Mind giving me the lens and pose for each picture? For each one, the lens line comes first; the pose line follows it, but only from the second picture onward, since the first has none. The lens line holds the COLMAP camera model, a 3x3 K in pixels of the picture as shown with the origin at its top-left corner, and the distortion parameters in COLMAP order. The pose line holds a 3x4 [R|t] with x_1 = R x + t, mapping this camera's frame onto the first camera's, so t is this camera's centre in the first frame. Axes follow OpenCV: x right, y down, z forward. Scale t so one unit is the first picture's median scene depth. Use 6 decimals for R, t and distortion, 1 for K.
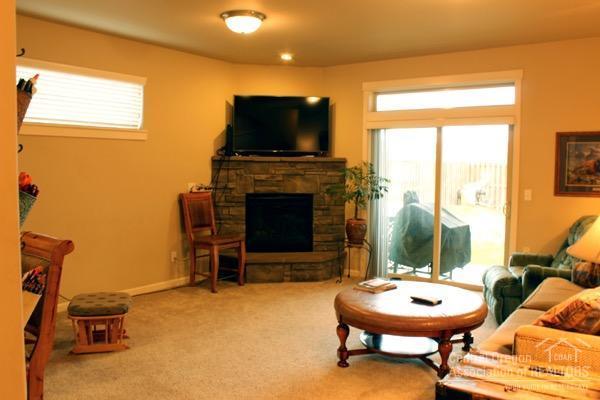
lens RADIAL K [[516.8, 0, 300.0], [0, 516.8, 200.0], [0, 0, 1]] dist [-0.170597, 0.142119]
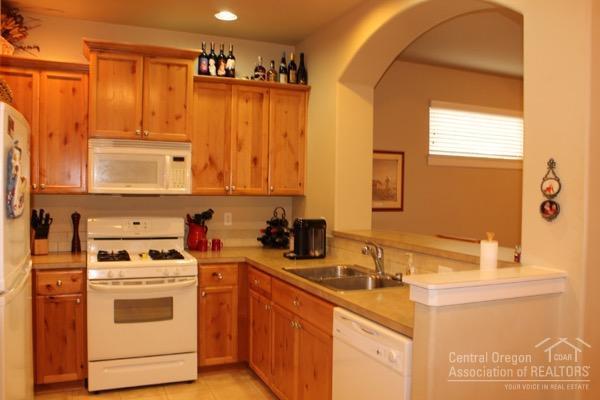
lens RADIAL K [[516.8, 0, 300.0], [0, 516.8, 200.0], [0, 0, 1]] dist [-0.170597, 0.142119]
pose [[0.877057, 0.019028, -0.480009, -0.210061], [-0.042618, 0.998357, -0.038295, 0.009416], [0.478491, 0.054044, 0.876428, -0.176754]]
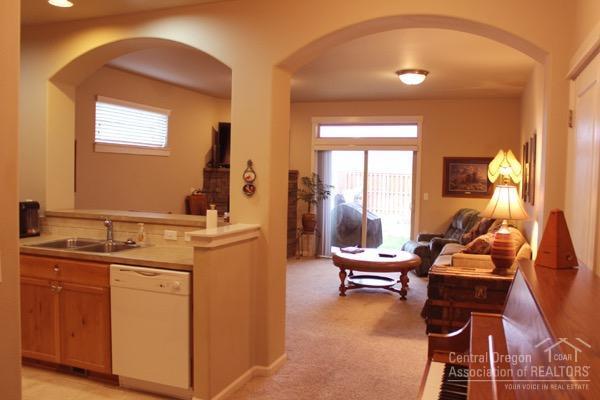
lens RADIAL K [[516.8, 0, 300.0], [0, 516.8, 200.0], [0, 0, 1]] dist [-0.170597, 0.142119]
pose [[0.962085, -0.001583, 0.272747, -0.338057], [0.004494, 0.999939, -0.010047, 0.014187], [-0.272714, 0.010892, 0.962033, -0.401231]]
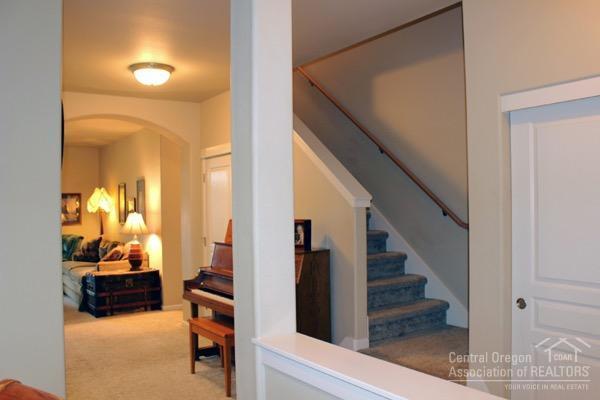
lens RADIAL K [[516.8, 0, 300.0], [0, 516.8, 200.0], [0, 0, 1]] dist [-0.170597, 0.142119]
pose [[0.347616, -0.012868, 0.937549, -0.866844], [0.088536, 0.995889, -0.019158, 0.012543], [-0.933448, 0.089666, 0.347326, -0.552216]]
